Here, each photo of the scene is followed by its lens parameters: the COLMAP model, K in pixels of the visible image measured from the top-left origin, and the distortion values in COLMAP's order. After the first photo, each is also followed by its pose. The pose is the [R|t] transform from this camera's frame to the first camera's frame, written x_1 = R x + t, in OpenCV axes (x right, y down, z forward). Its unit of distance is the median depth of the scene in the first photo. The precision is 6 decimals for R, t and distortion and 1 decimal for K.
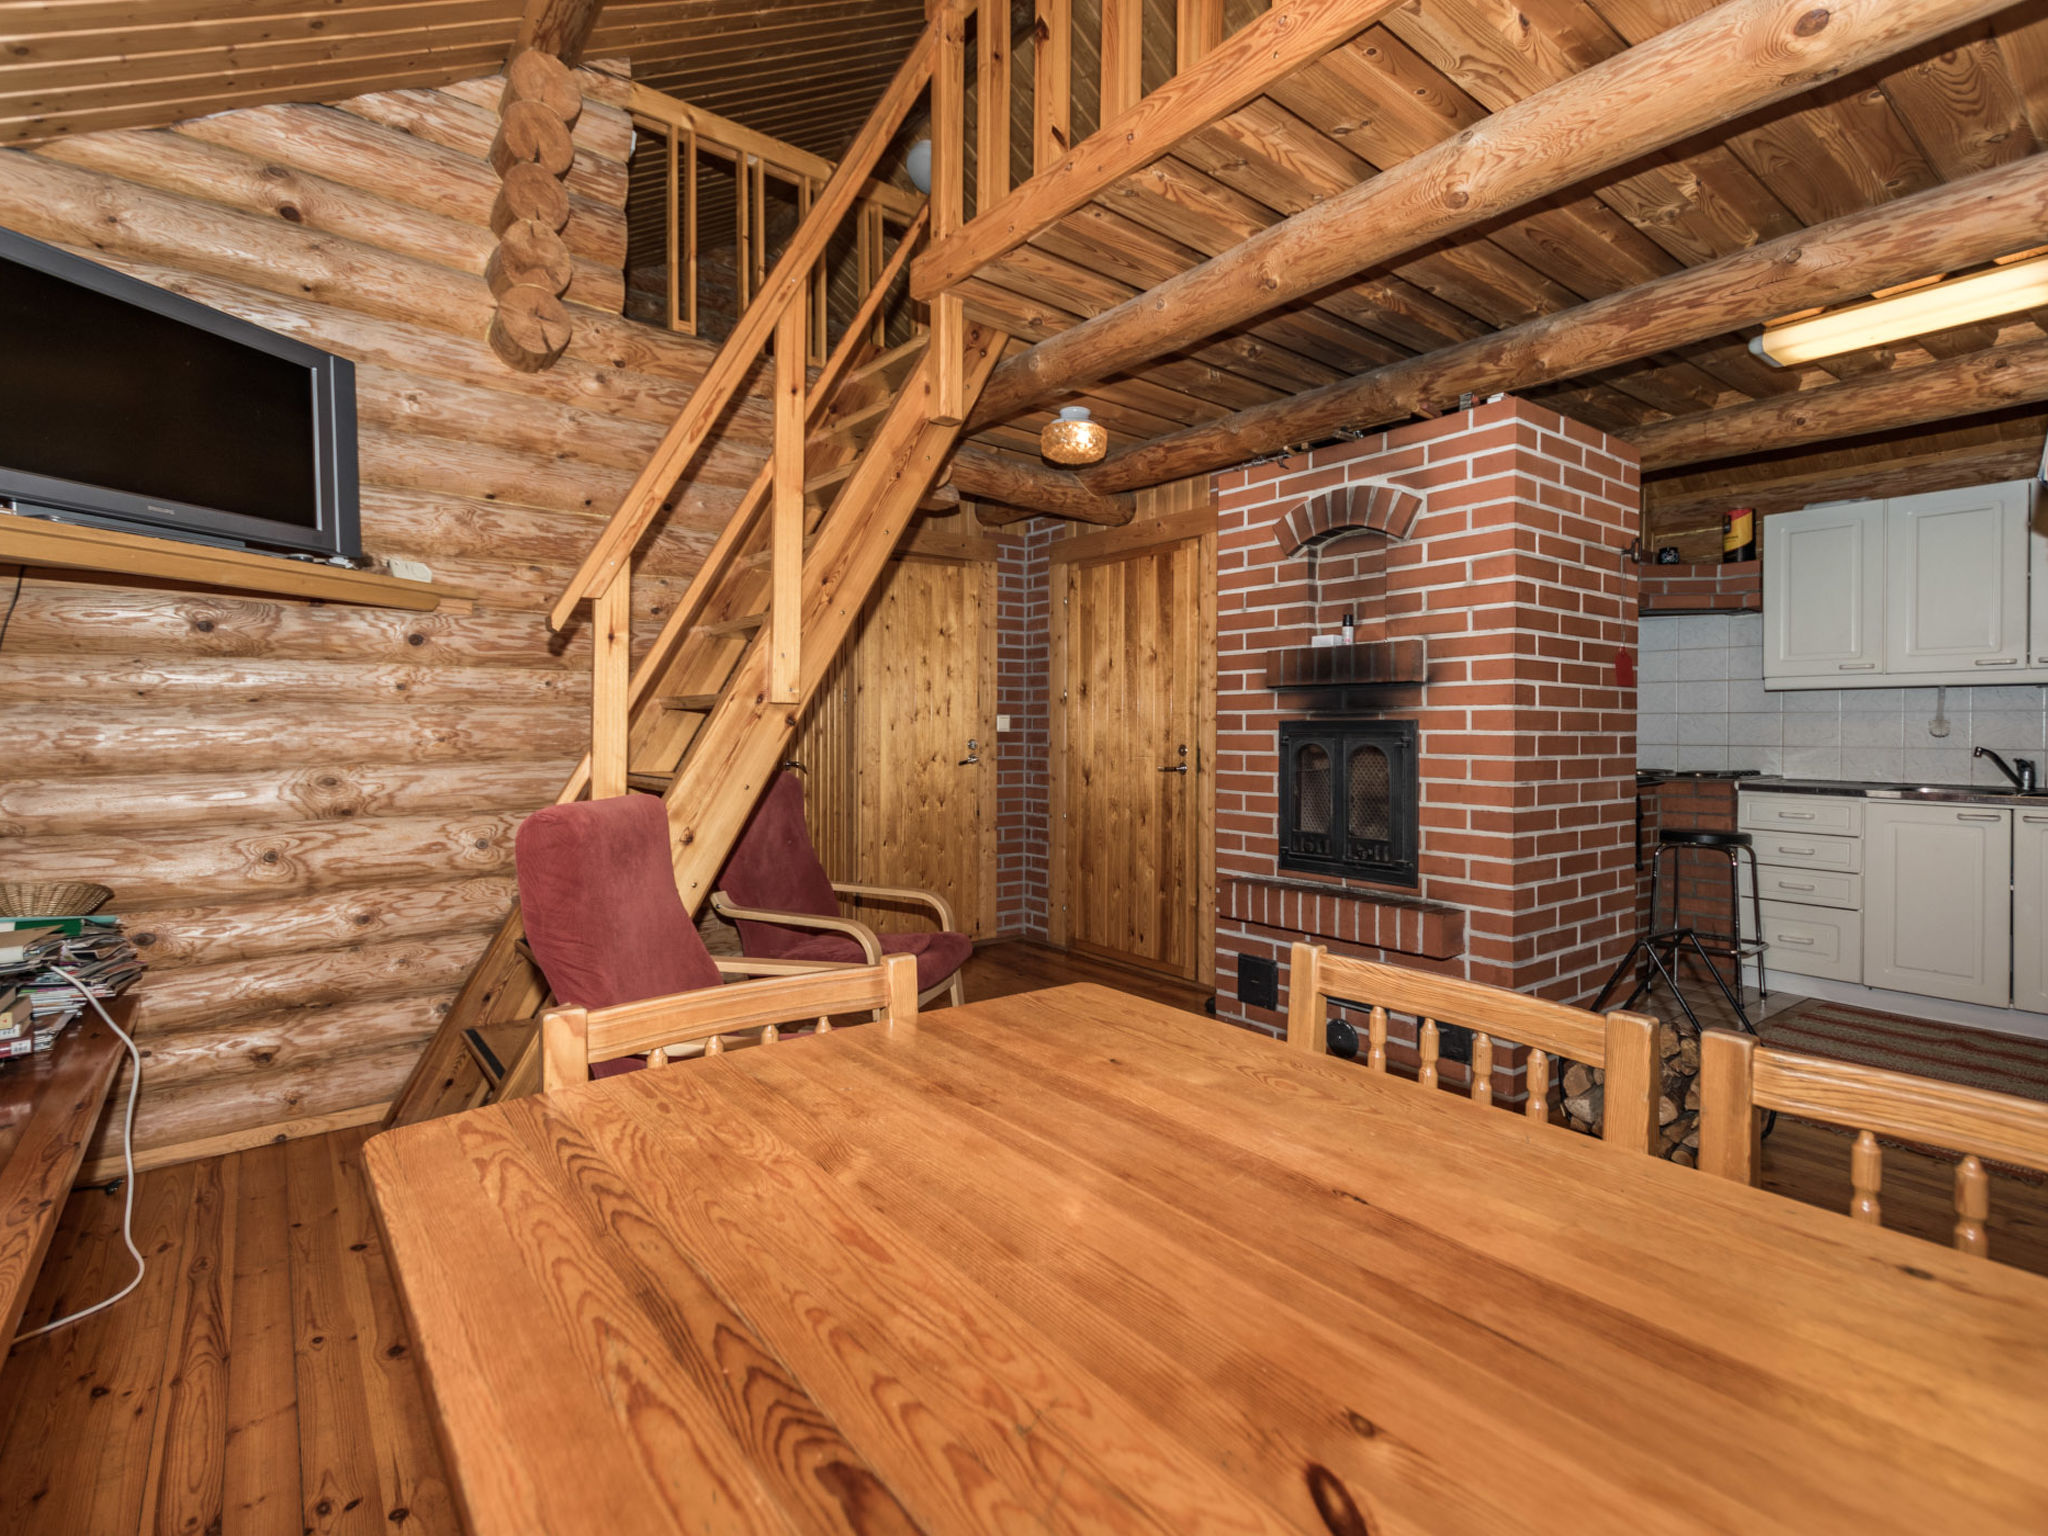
lens RADIAL K [[985.4, 0, 995.9], [0, 985.4, 730.1], [0, 0, 1]] dist [0.000627, 0.000021]
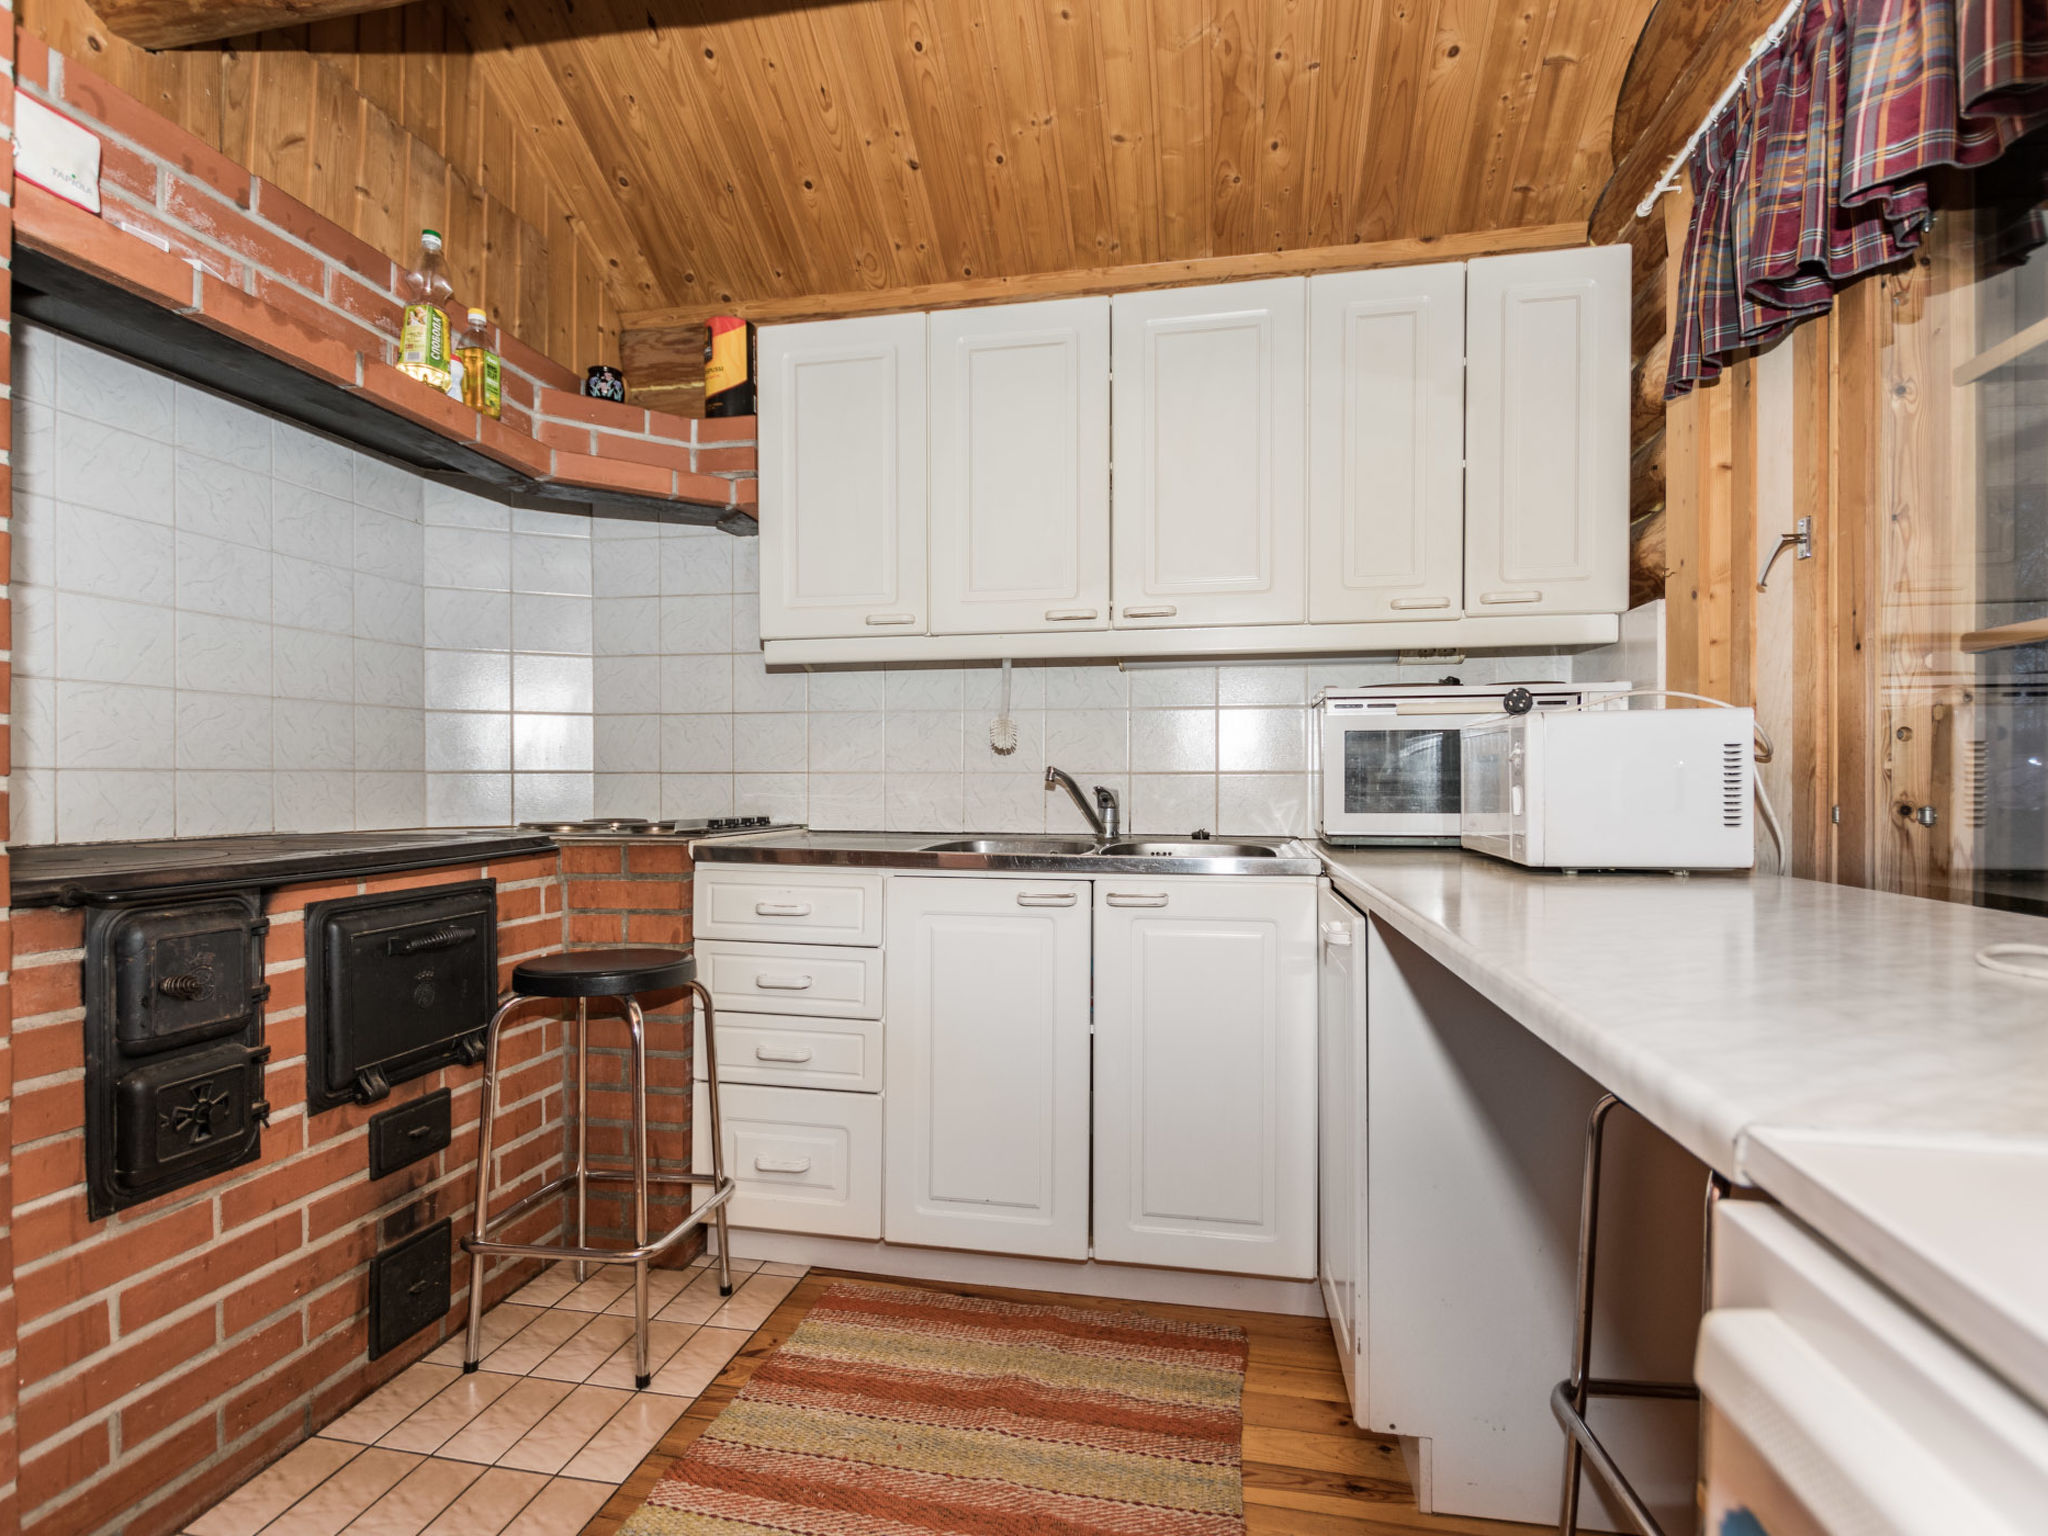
lens RADIAL K [[985.4, 0, 1024.8], [0, 985.4, 773.7], [0, 0, 1]] dist [0.000627, 0.000021]
pose [[0.743952, 0.001274, 0.668231, 0.570839], [0.000323, 0.999997, -0.002266, 0.020299], [-0.668233, 0.001902, 0.743950, 0.553337]]
